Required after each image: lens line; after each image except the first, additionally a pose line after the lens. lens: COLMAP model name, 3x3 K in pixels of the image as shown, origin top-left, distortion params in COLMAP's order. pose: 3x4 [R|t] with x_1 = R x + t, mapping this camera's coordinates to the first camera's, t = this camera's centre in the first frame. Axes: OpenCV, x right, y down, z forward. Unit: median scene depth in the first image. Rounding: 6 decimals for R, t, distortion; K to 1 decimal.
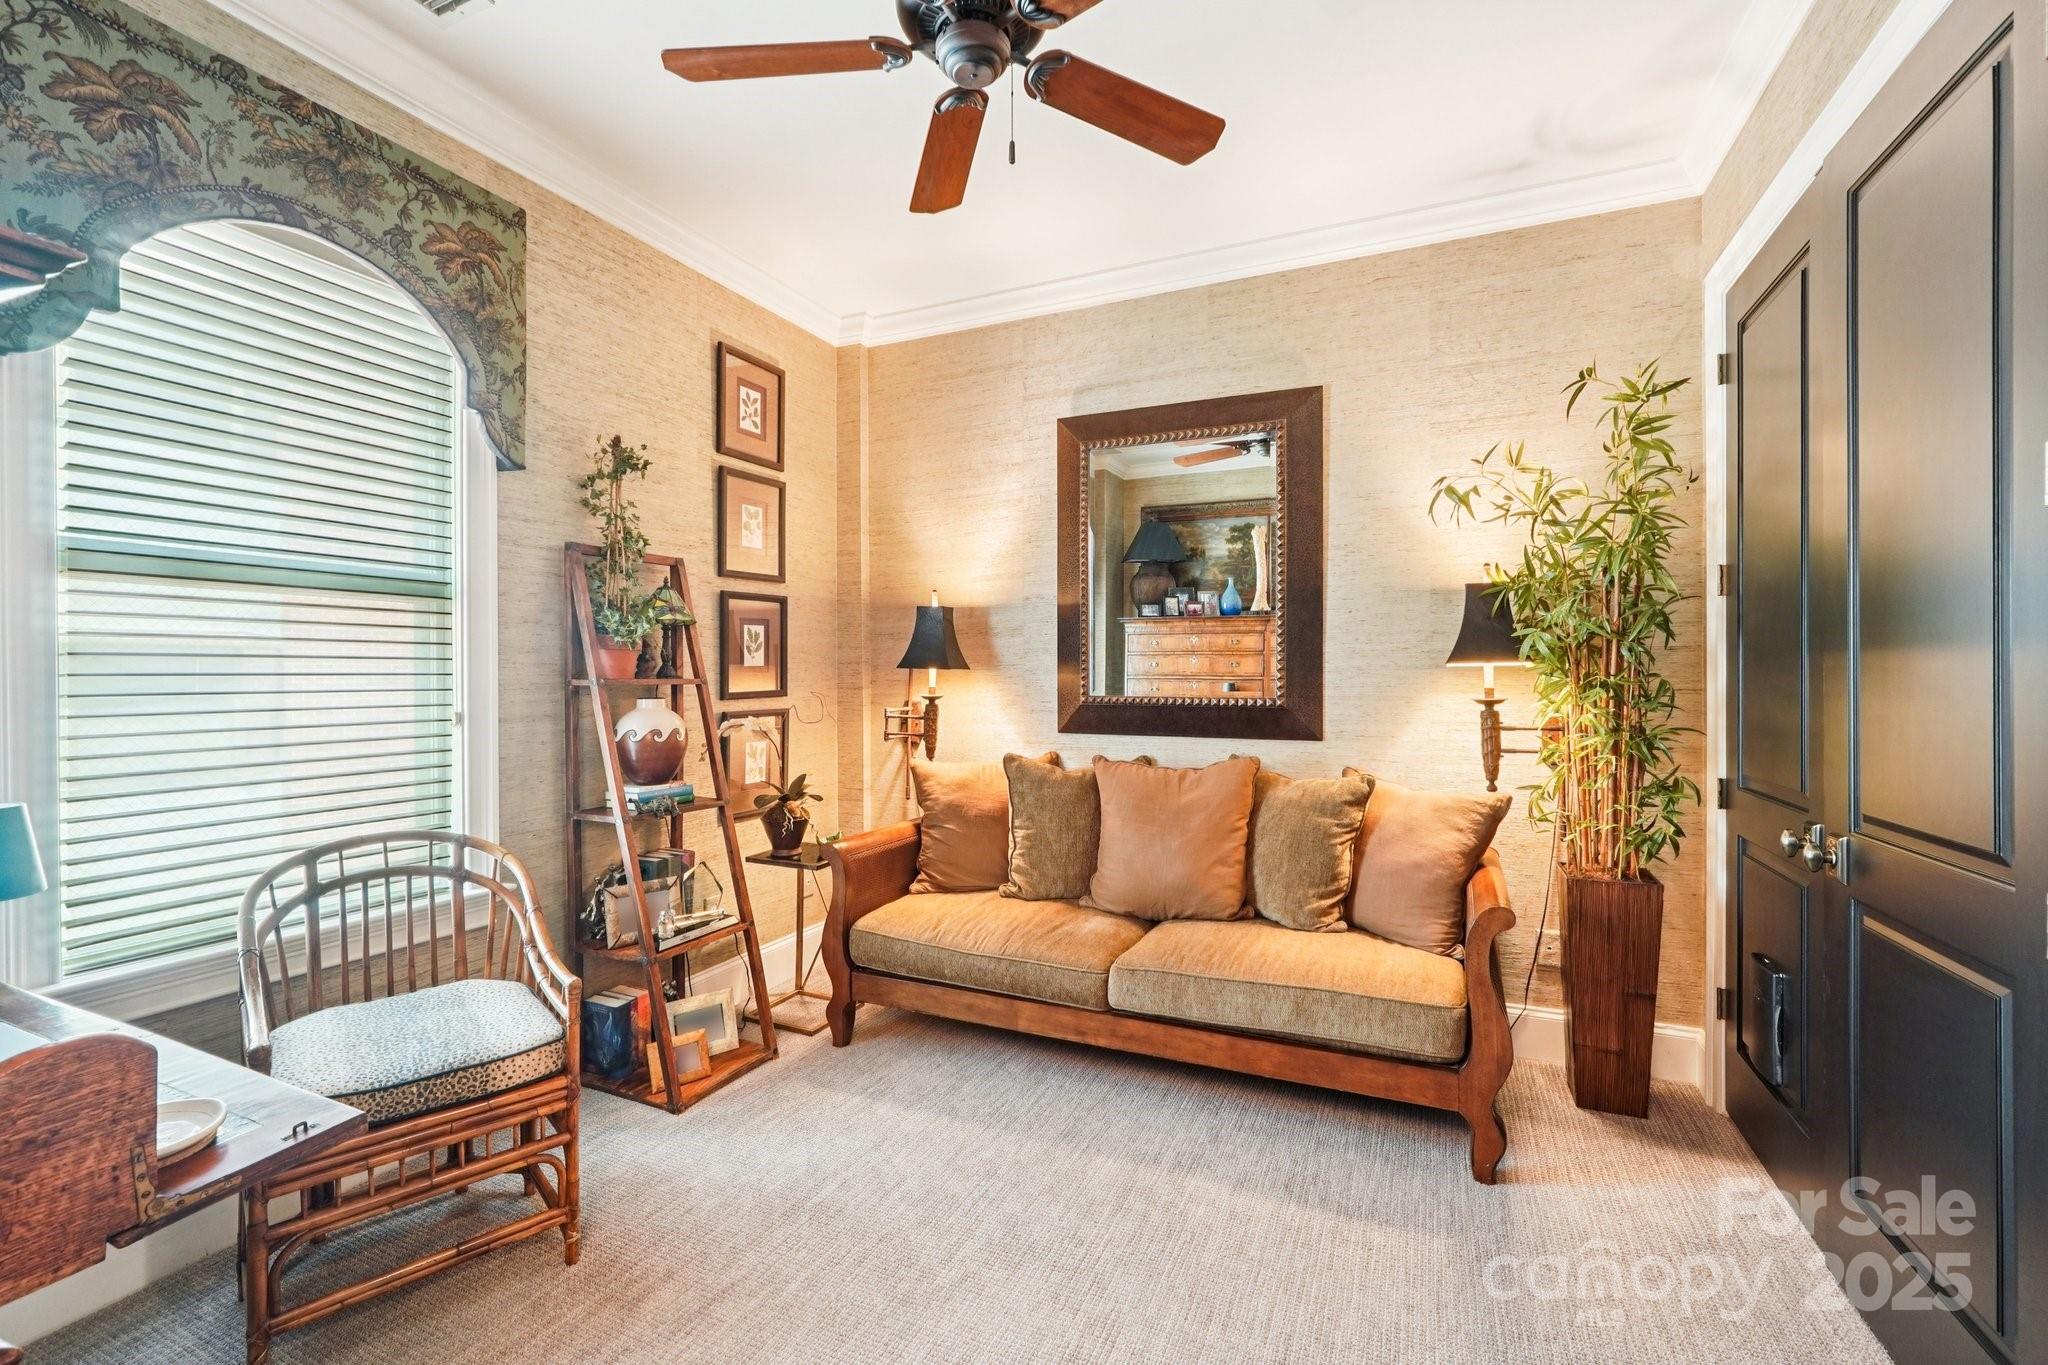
lens RADIAL K [[893.5, 0, 1026.8], [0, 893.5, 682.1], [0, 0, 1]] dist [-0.014937, 0.007011]
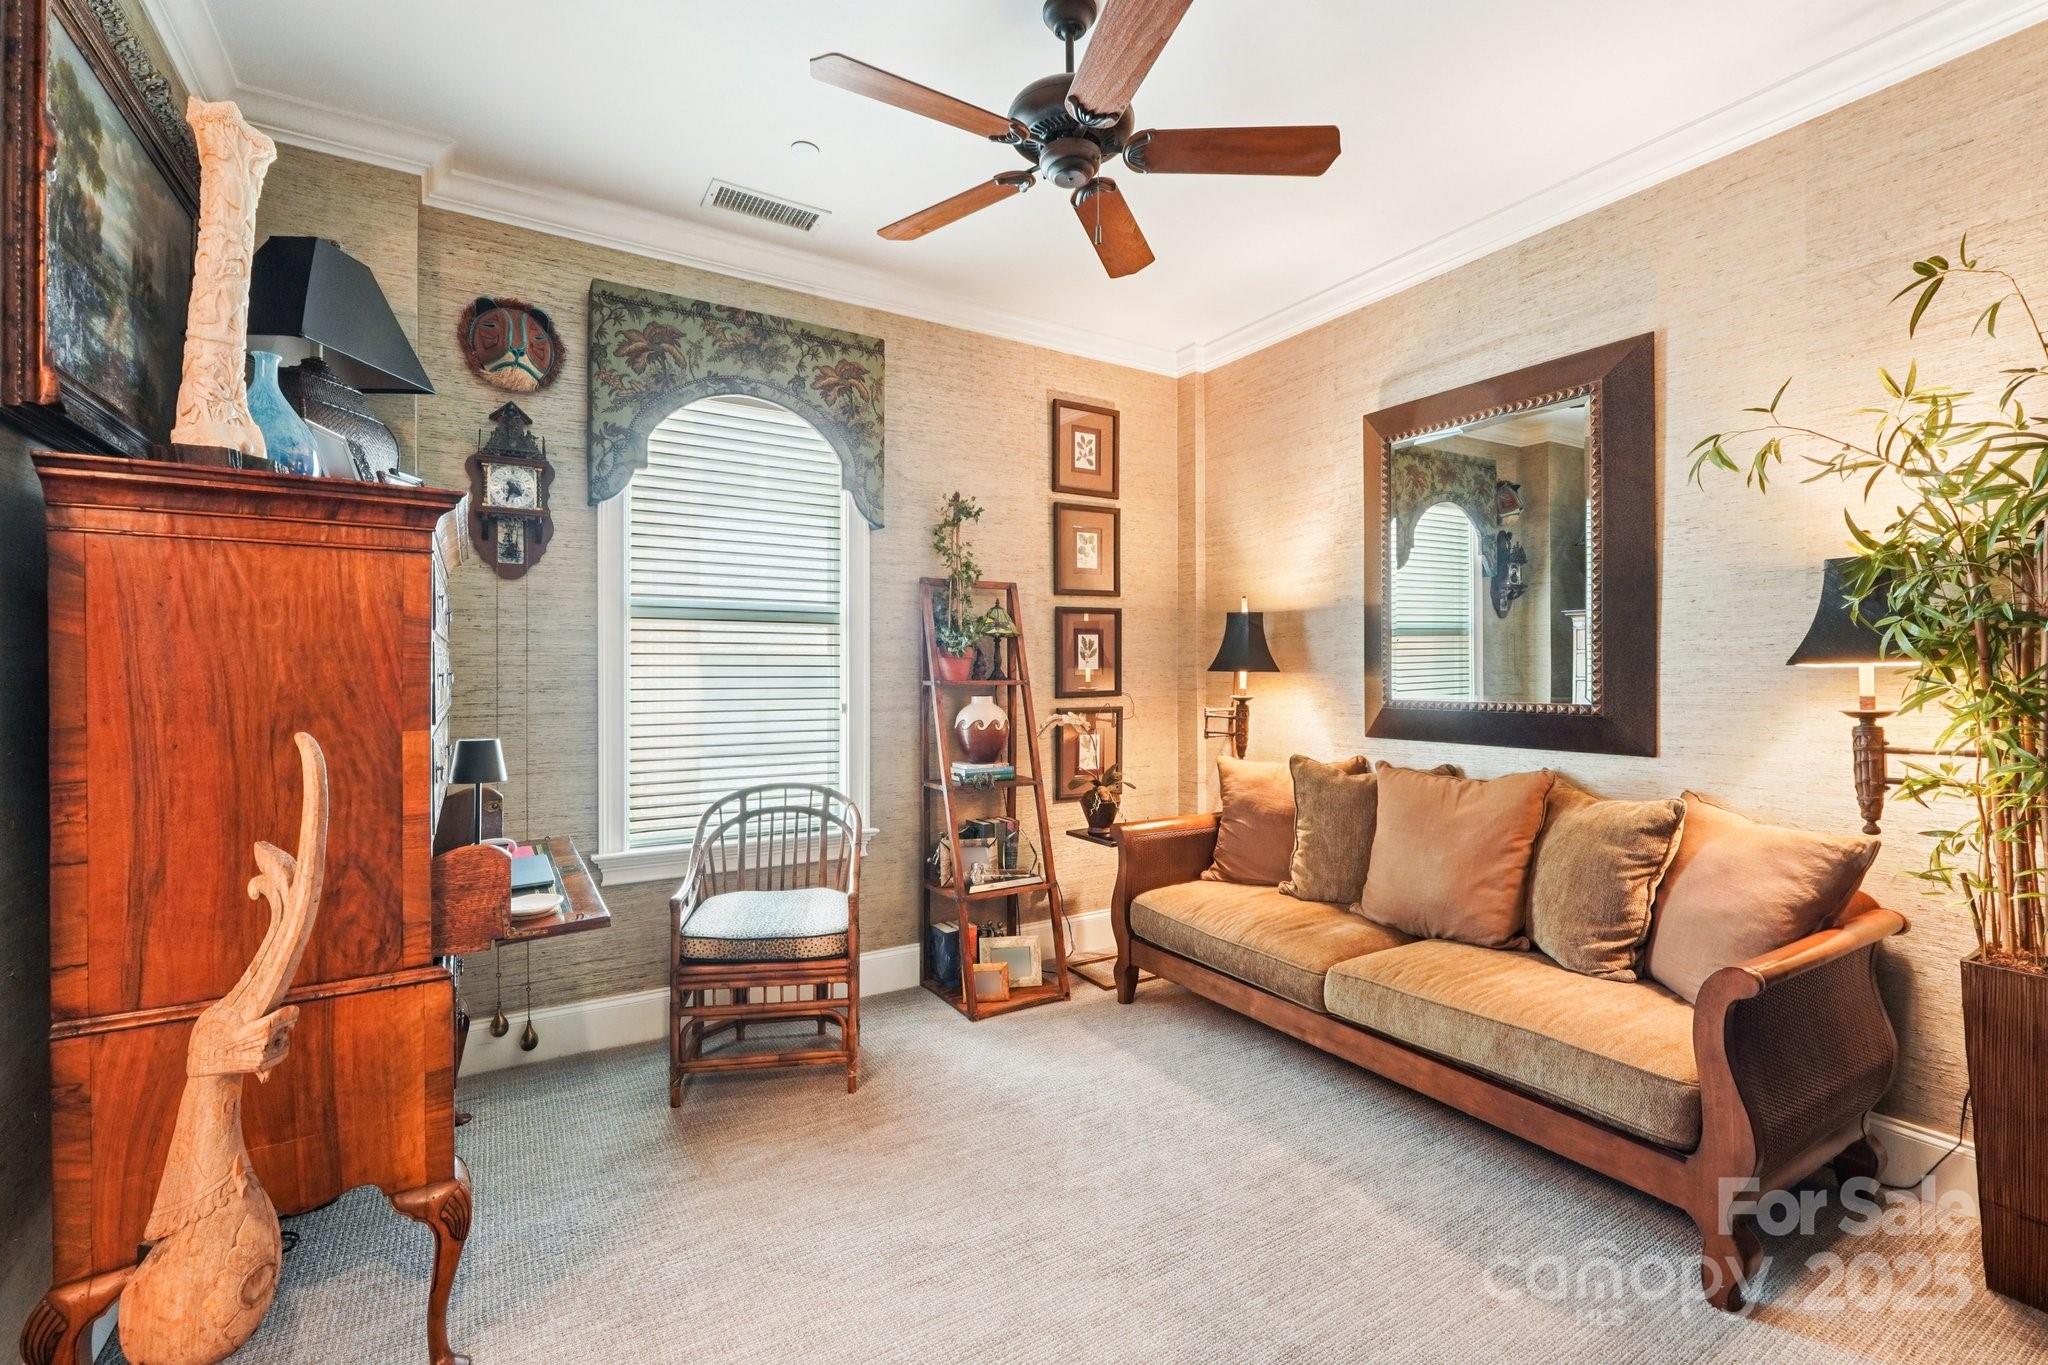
lens RADIAL K [[893.5, 0, 1028.8], [0, 893.5, 682.1], [0, 0, 1]] dist [-0.014937, 0.007011]
pose [[0.830299, 0.004259, -0.557301, 0.350747], [-0.004801, 0.999988, 0.000489, -0.002264], [0.557297, 0.002269, 0.830310, -0.017321]]
